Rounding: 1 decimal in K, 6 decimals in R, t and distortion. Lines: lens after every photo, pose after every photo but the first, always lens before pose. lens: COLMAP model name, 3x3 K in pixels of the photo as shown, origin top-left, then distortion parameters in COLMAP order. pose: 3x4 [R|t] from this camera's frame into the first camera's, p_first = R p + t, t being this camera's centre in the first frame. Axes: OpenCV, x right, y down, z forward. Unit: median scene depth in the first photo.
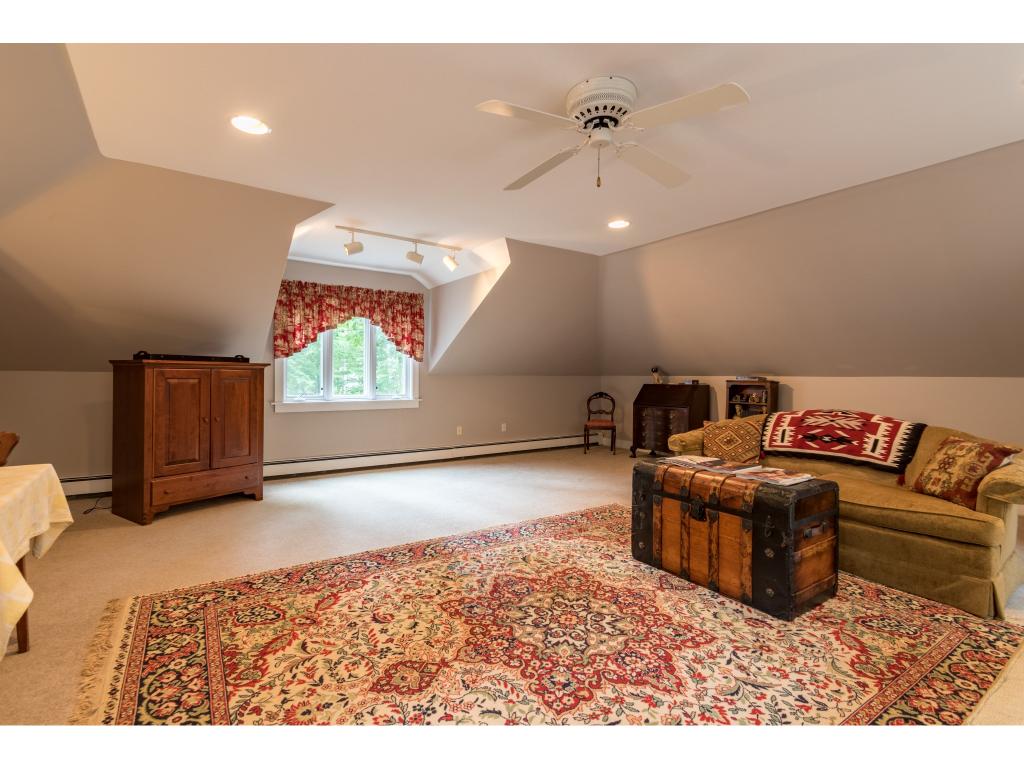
lens RADIAL K [[490.7, 0, 509.7], [0, 490.7, 378.4], [0, 0, 1]] dist [0.004307, -0.003379]
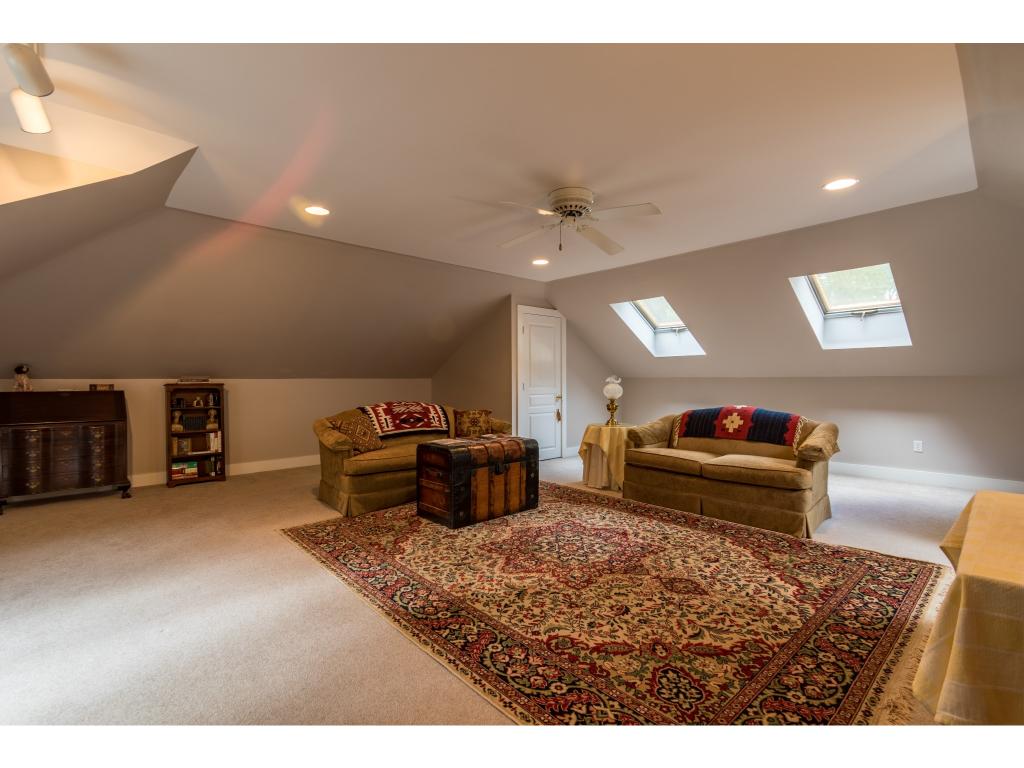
lens RADIAL K [[463.3, 0, 509.3], [0, 463.3, 384.0], [0, 0, 1]] dist [0.002478, -0.002618]
pose [[-0.136841, -0.018996, 0.990411, -1.245909], [0.007978, 0.999763, 0.020278, -0.021026], [-0.990561, 0.010676, -0.136657, 1.414186]]
